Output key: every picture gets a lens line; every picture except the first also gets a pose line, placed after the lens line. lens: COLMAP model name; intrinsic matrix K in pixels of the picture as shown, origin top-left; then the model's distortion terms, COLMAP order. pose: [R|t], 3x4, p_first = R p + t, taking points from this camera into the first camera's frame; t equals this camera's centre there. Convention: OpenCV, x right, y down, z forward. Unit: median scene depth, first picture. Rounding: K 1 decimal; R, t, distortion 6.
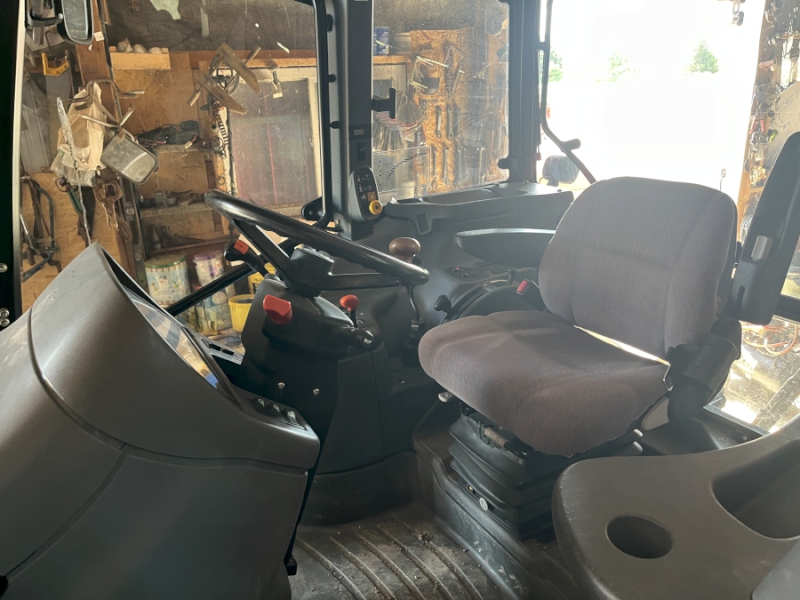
lens RADIAL K [[608.1, 0, 400.0], [0, 608.1, 300.0], [0, 0, 1]] dist [0.073964, -0.097494]
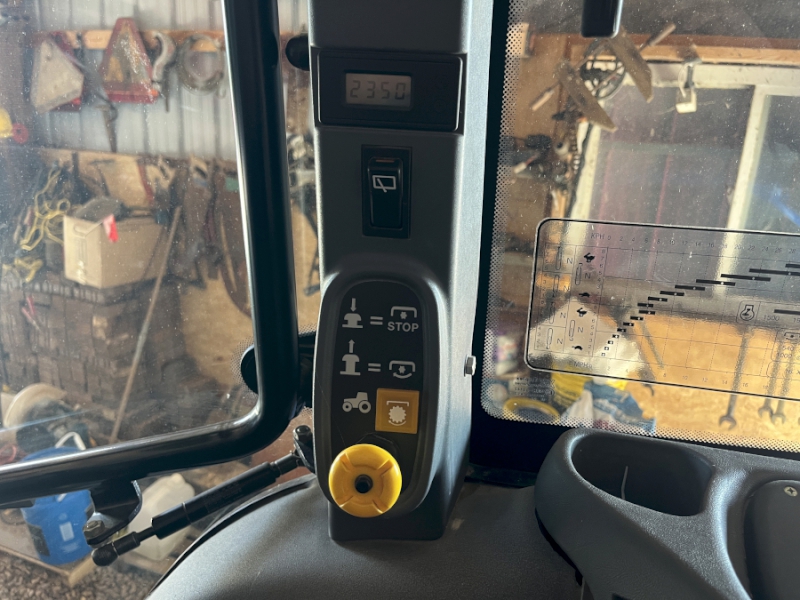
lens RADIAL K [[608.1, 0, 400.0], [0, 608.1, 300.0], [0, 0, 1]] dist [0.073964, -0.097494]
pose [[0.714420, 0.277403, -0.642380, 0.037671], [-0.316995, 0.946755, 0.056299, -0.108167], [0.623794, 0.163410, 0.764316, 0.416694]]
